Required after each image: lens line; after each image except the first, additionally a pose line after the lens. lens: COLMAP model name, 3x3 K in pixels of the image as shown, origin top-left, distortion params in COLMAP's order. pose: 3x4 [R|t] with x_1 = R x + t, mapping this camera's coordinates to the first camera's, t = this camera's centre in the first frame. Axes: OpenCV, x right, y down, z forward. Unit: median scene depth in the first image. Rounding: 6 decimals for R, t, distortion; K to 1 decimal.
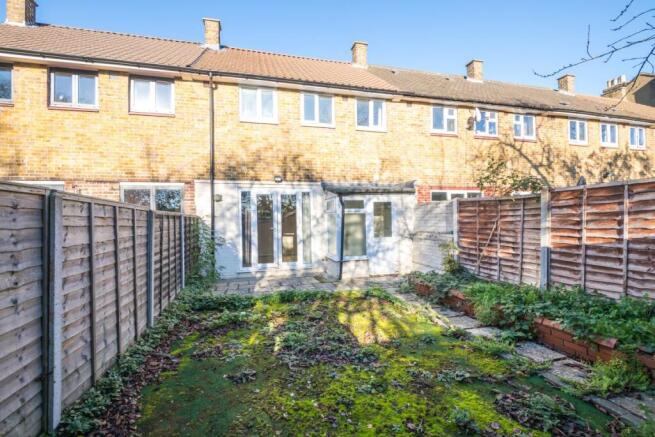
lens RADIAL K [[299.7, 0, 326.2], [0, 299.7, 220.1], [0, 0, 1]] dist [-0.001999, -0.000614]
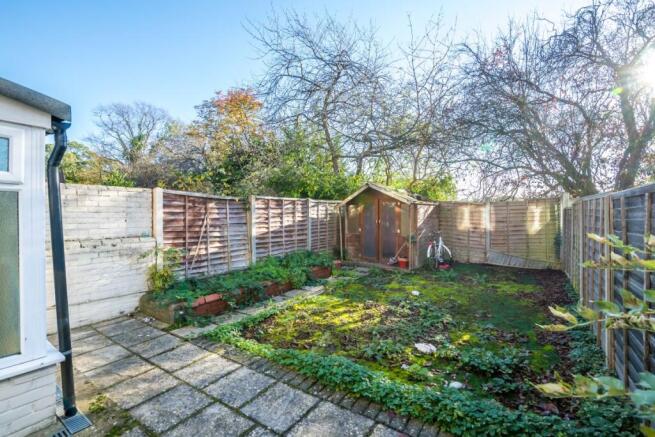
lens RADIAL K [[299.7, 0, 325.1], [0, 299.7, 217.7], [0, 0, 1]] dist [-0.001999, -0.000614]
pose [[-0.662740, -0.000578, 0.748849, -0.566315], [0.003833, 0.999984, 0.004164, -0.001281], [-0.748840, 0.005630, -0.662727, 1.654847]]
